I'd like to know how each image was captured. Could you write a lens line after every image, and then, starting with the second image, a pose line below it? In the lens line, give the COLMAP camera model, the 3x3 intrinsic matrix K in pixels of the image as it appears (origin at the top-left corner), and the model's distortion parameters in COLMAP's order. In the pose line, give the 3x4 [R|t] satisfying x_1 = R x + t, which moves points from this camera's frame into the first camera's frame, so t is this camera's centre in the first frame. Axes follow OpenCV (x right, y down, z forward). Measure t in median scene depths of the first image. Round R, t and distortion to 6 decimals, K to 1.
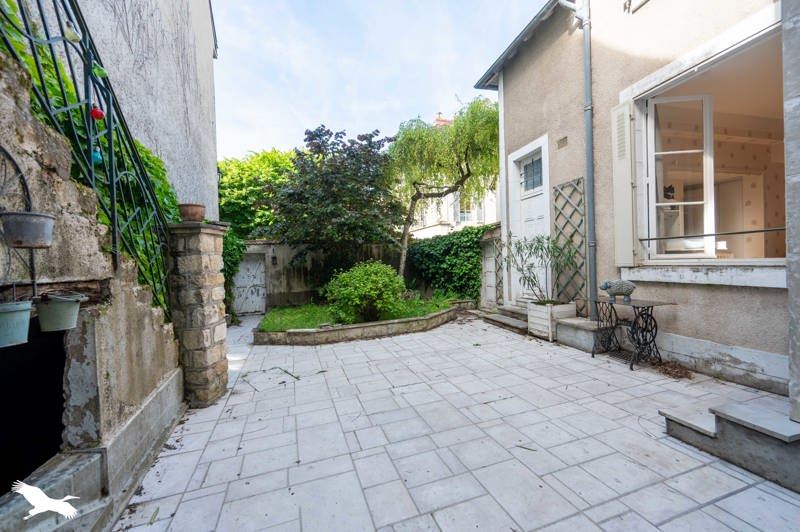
lens RADIAL K [[329.8, 0, 400.0], [0, 329.8, 266.0], [0, 0, 1]] dist [-0.000501, -0.000048]
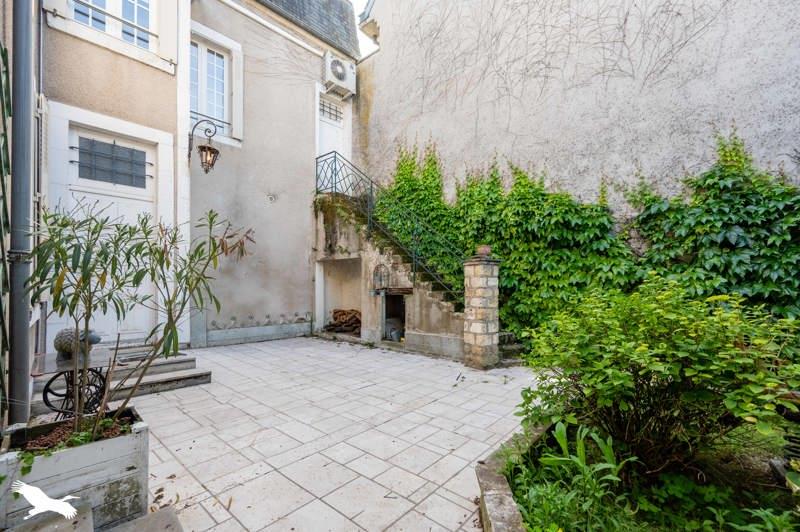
lens RADIAL K [[342.9, 0, 403.4], [0, 342.9, 283.3], [0, 0, 1]] dist [0.000024, 0.000007]
pose [[-0.866830, 0.031624, -0.497601, 0.517806], [0.025293, 0.999491, 0.019459, -0.042659], [0.497963, 0.004282, -0.867188, 2.155364]]
